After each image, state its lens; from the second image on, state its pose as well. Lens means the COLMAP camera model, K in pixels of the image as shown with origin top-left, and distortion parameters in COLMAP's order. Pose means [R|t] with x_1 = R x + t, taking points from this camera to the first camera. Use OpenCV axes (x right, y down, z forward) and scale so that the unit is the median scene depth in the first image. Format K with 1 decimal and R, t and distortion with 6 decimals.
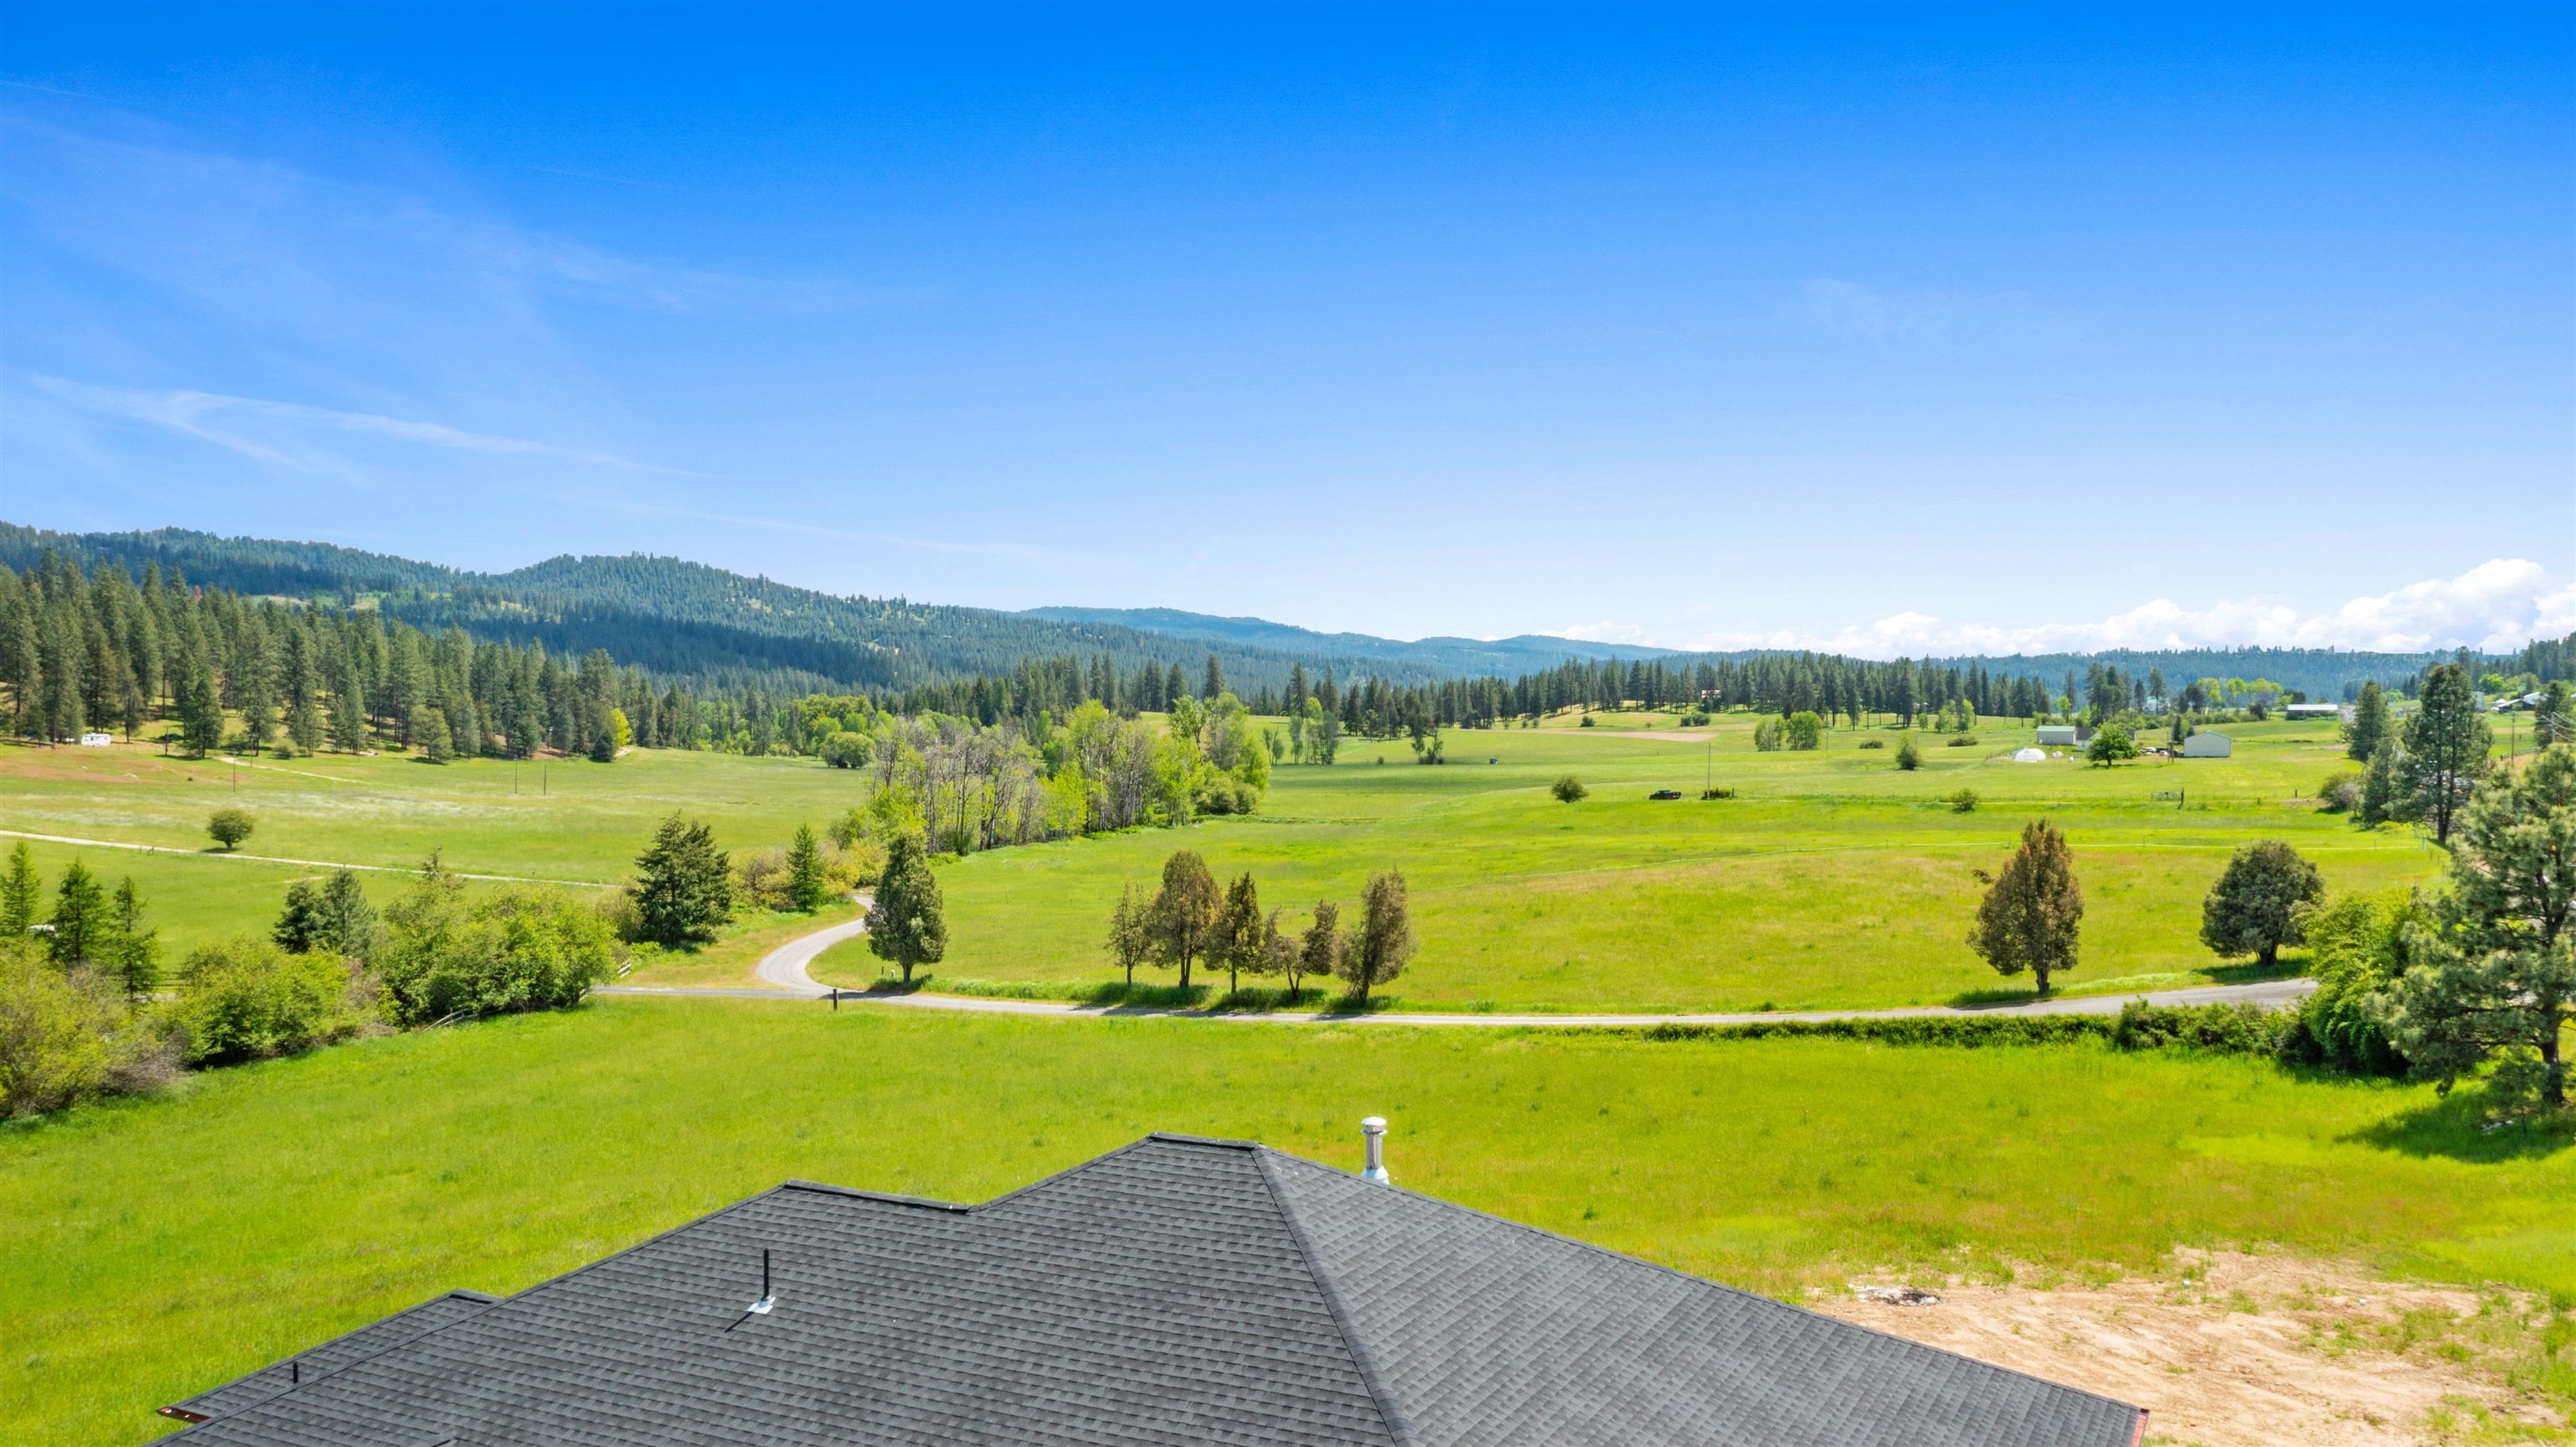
lens RADIAL K [[2035.6, 0, 1295.8], [0, 2035.6, 724.1], [0, 0, 1]] dist [0.000379, -0.003398]
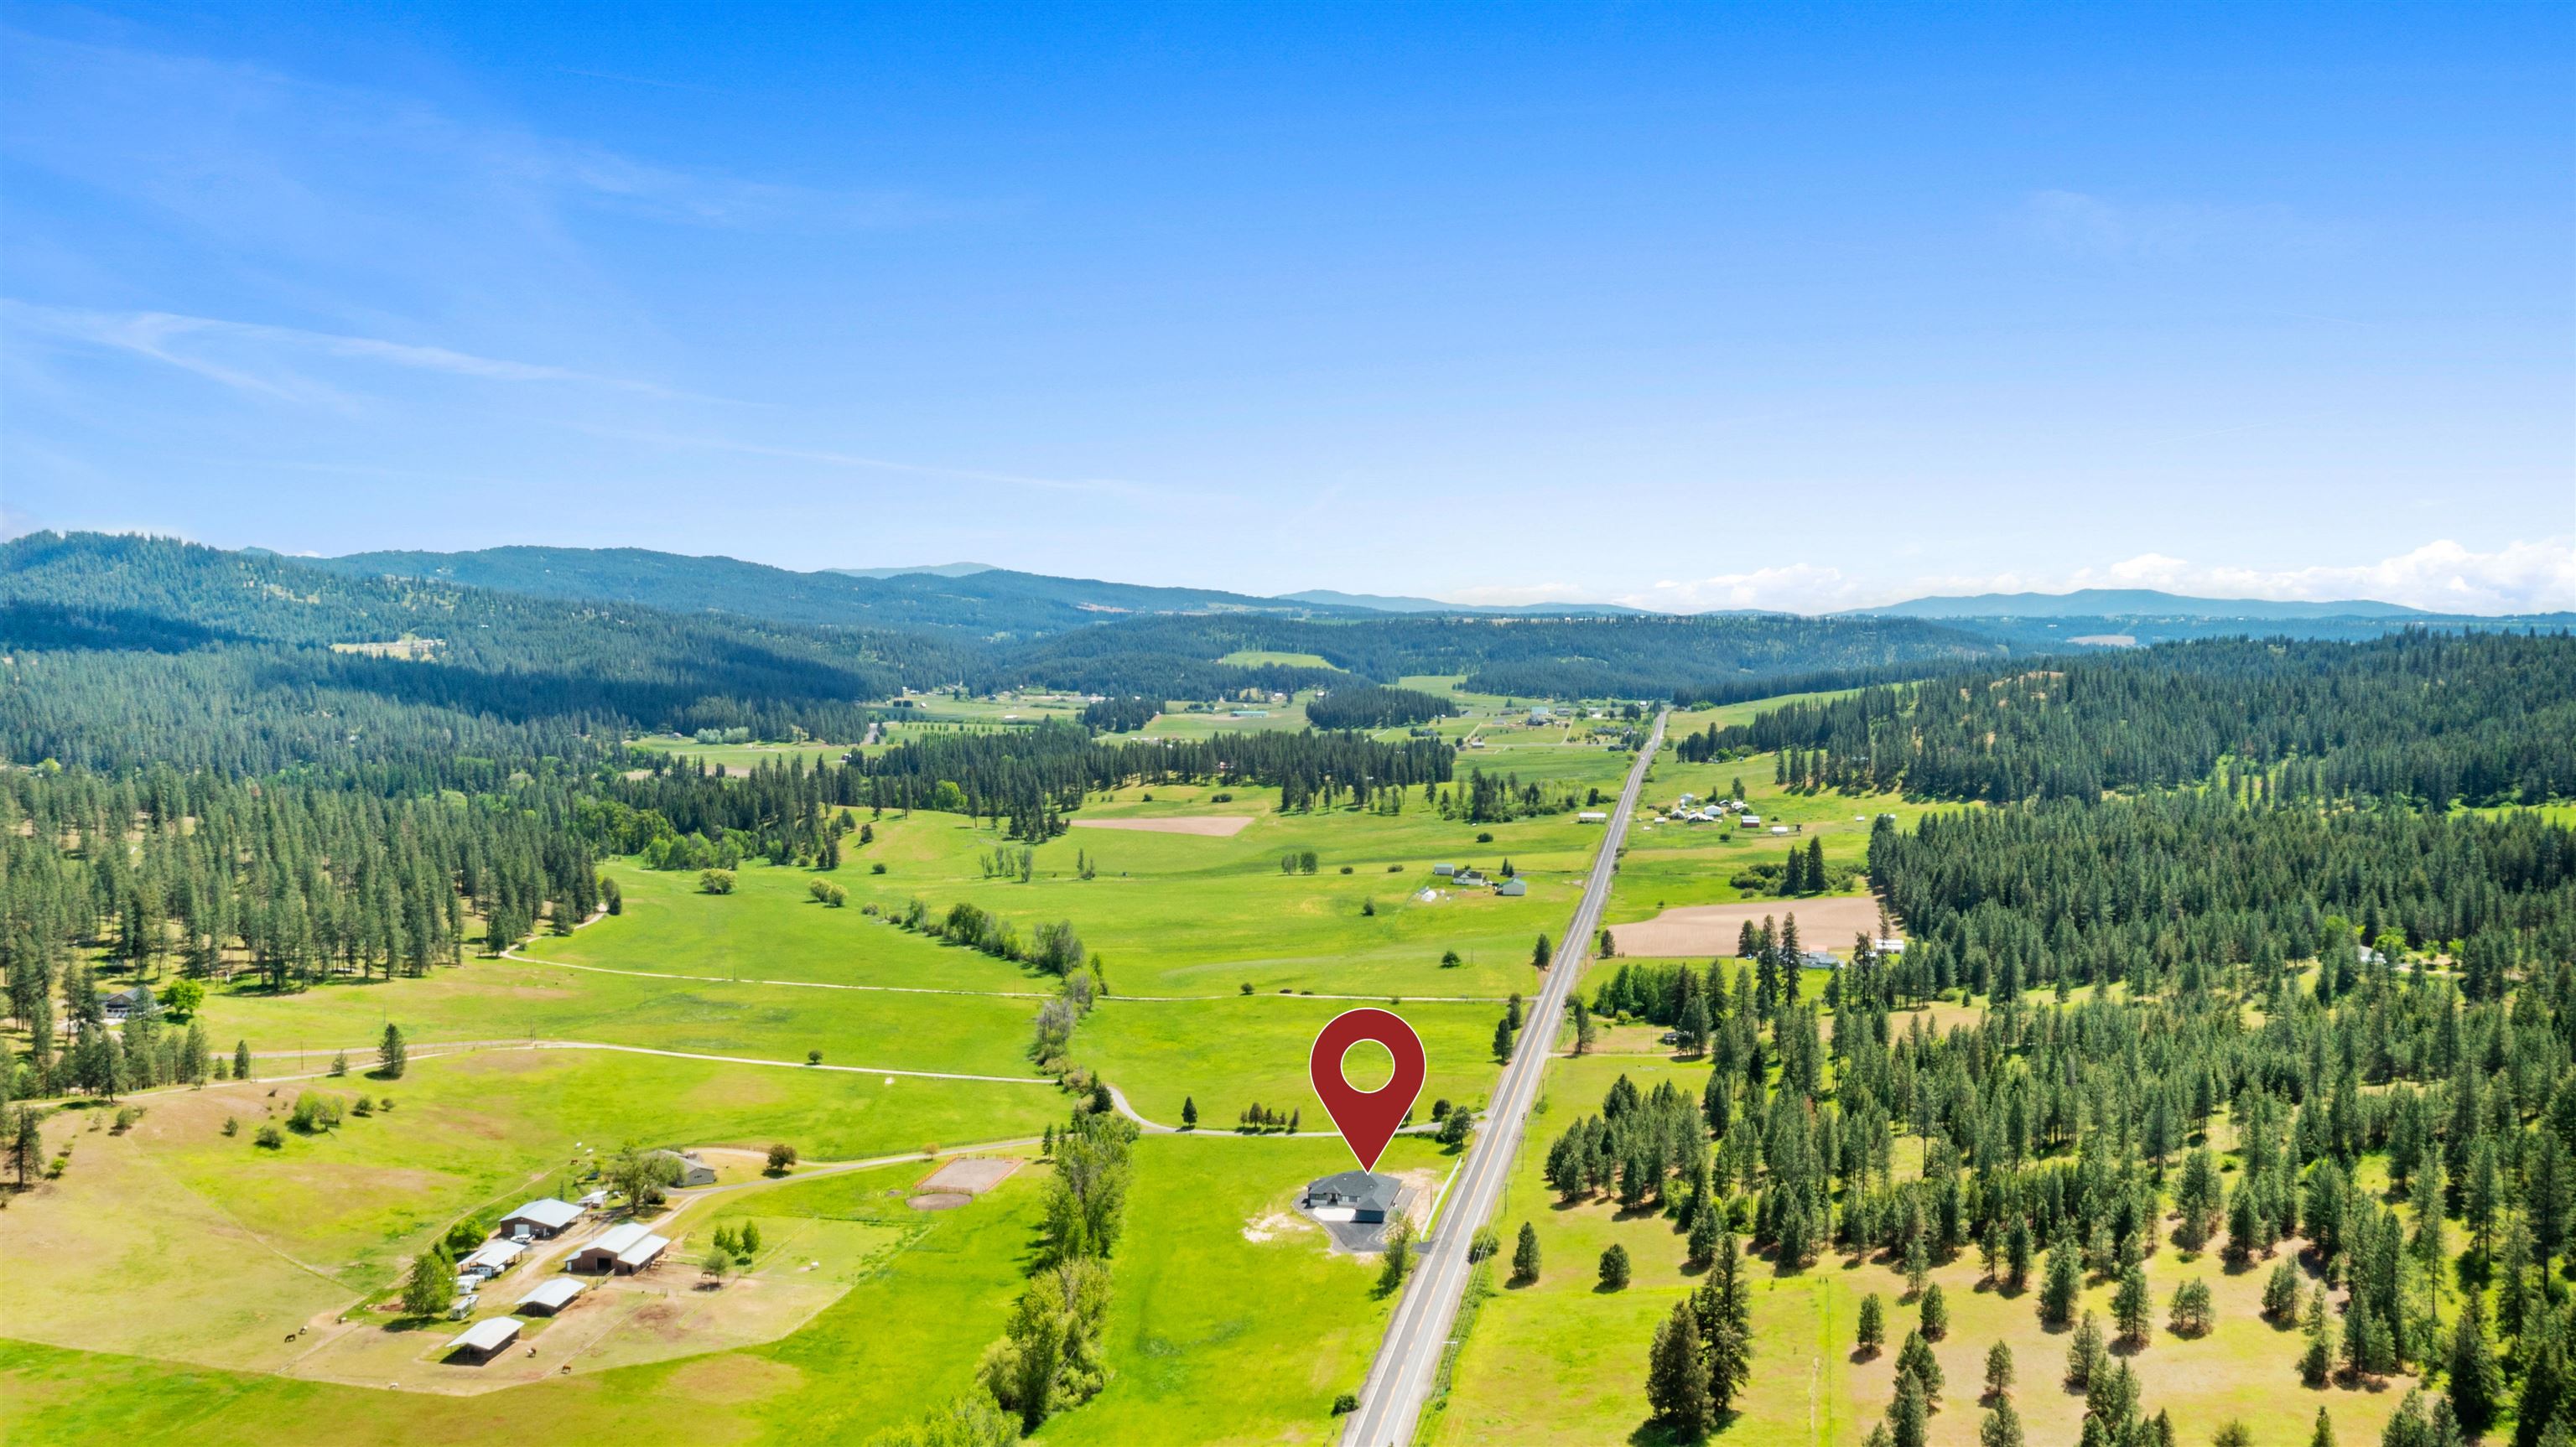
lens RADIAL K [[2034.7, 0, 1297.2], [0, 2034.7, 721.8], [0, 0, 1]] dist [-0.002911, 0.003126]
pose [[0.964404, -0.011867, 0.264168, -0.177367], [0.000810, 0.999120, 0.041925, -0.152492], [-0.264433, -0.040219, 0.963565, -0.543226]]
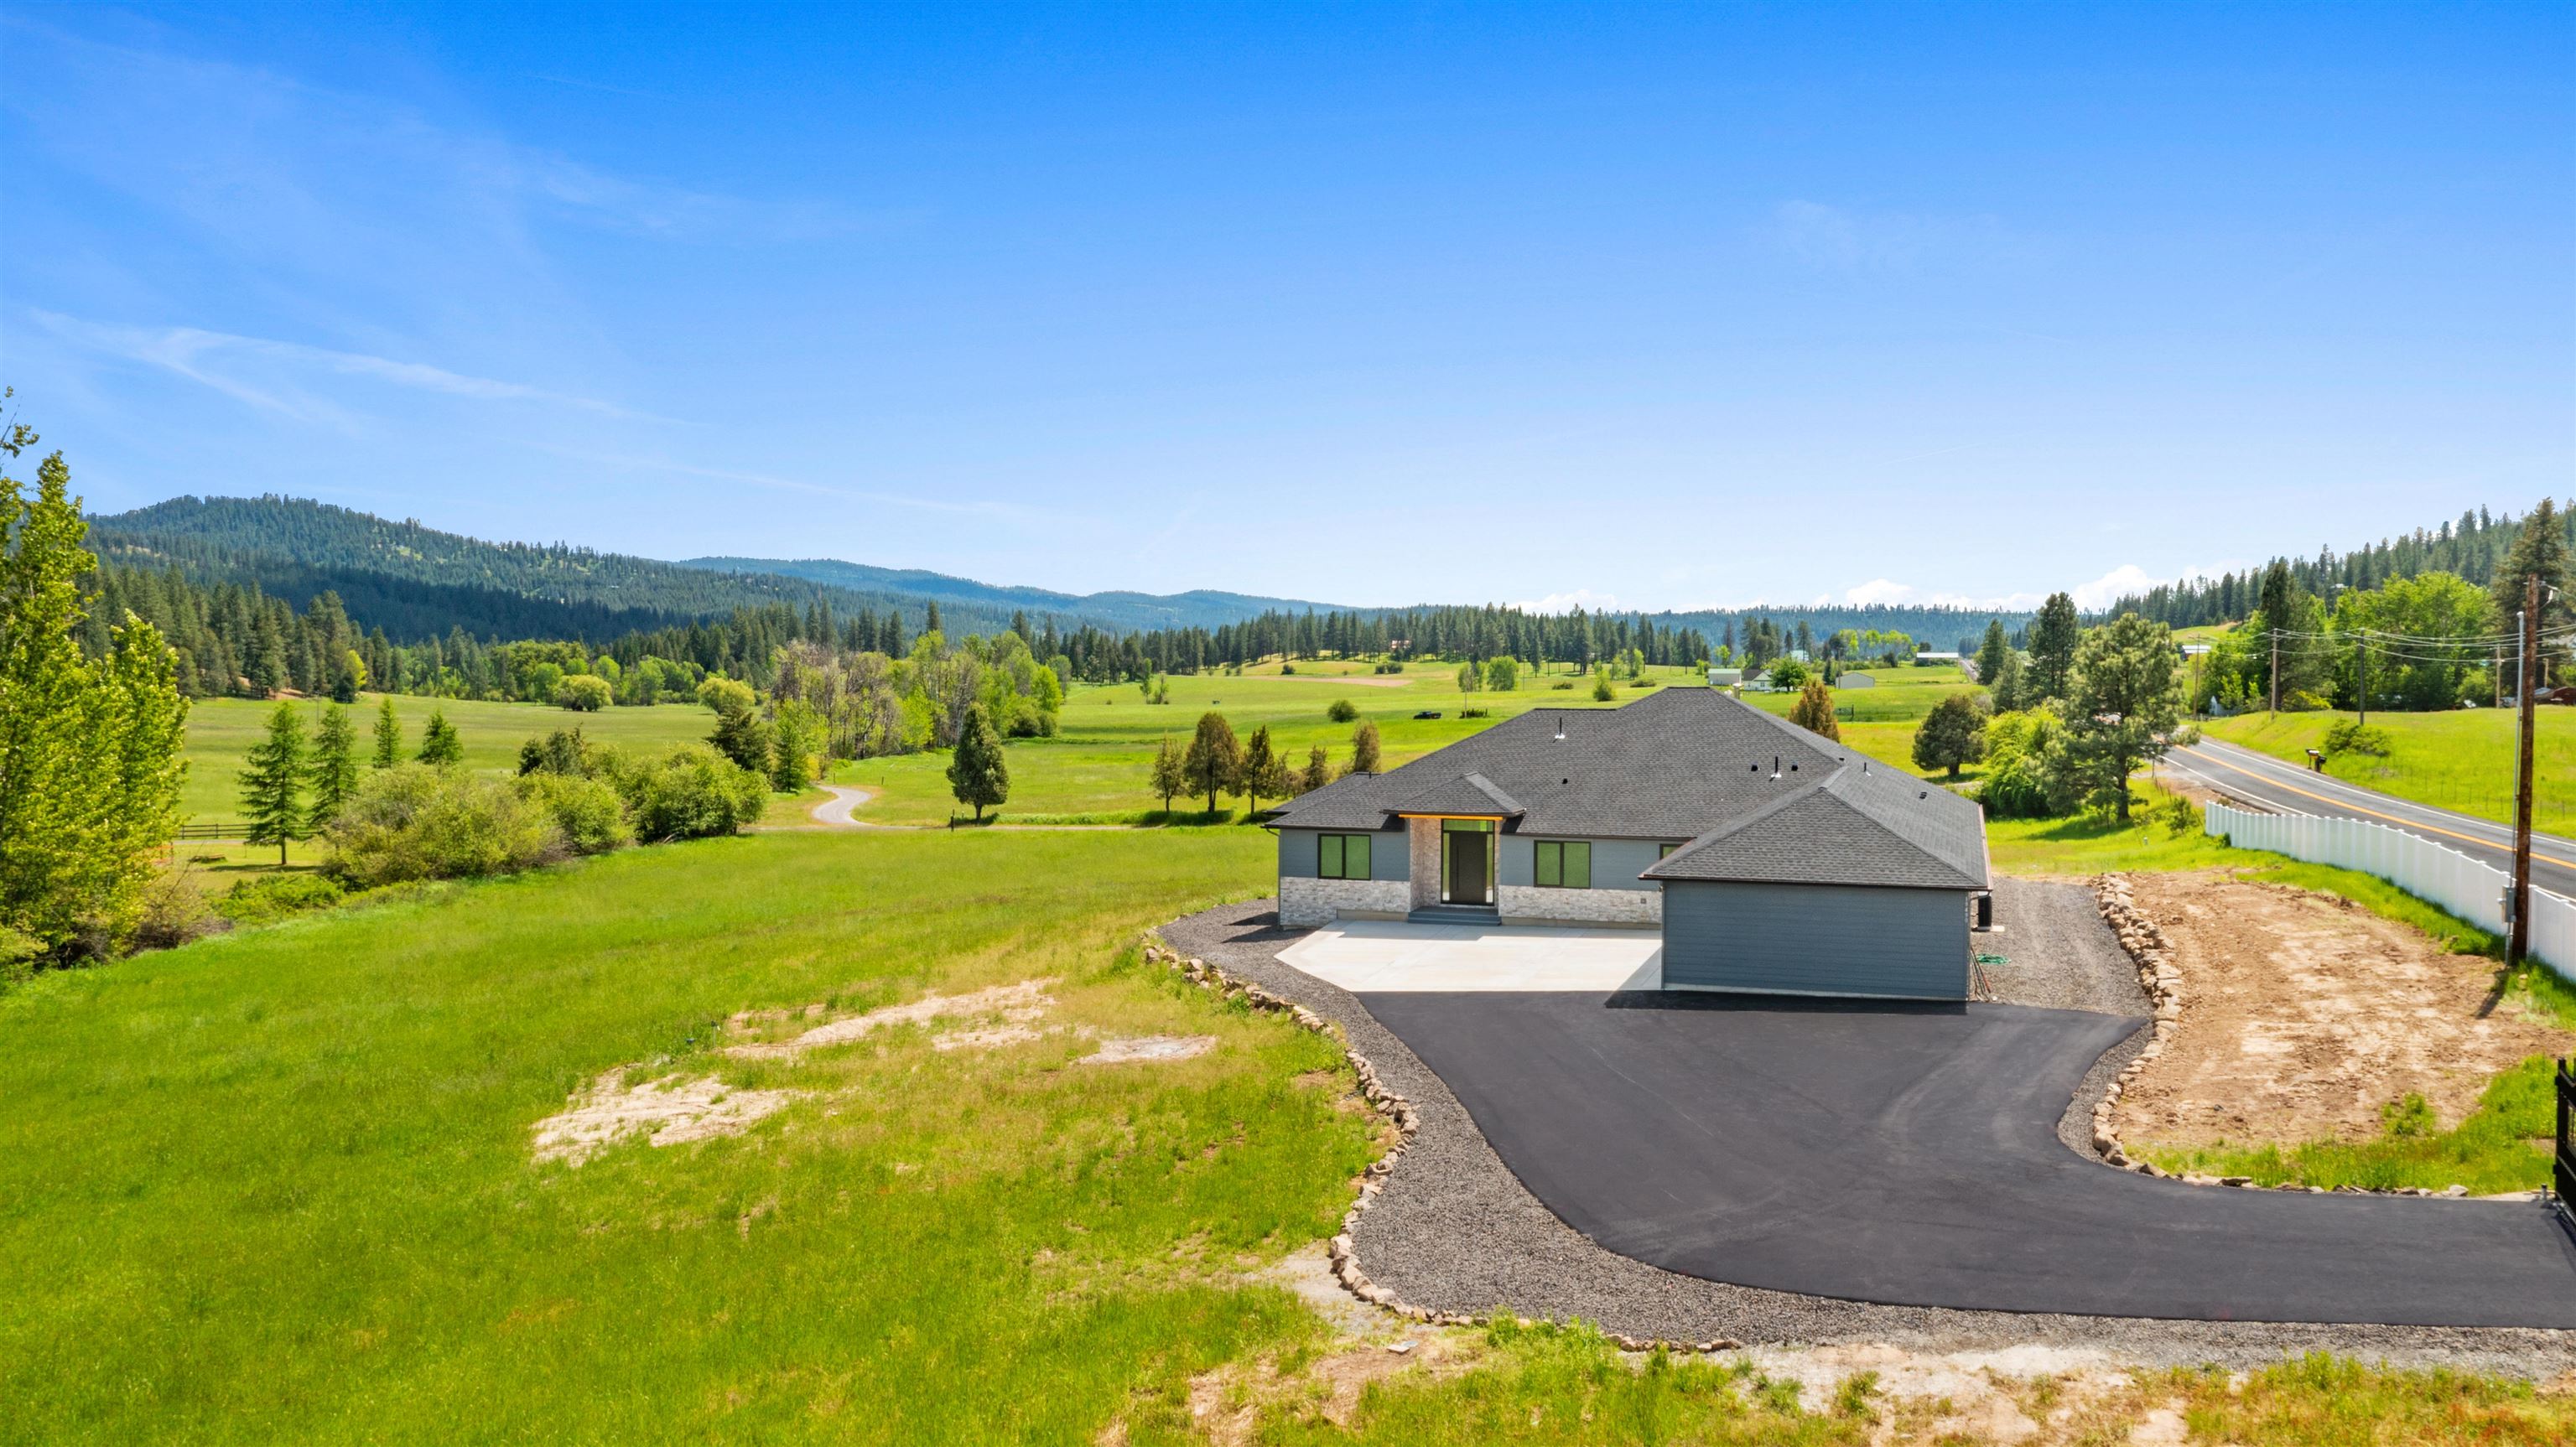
lens RADIAL K [[2034.7, 0, 1297.2], [0, 2034.7, 721.8], [0, 0, 1]] dist [-0.002911, 0.003126]
pose [[0.986813, -0.002705, 0.161841, -0.029098], [-0.000644, 0.999787, 0.020642, 0.005303], [-0.161863, -0.020474, 0.986601, -0.048389]]
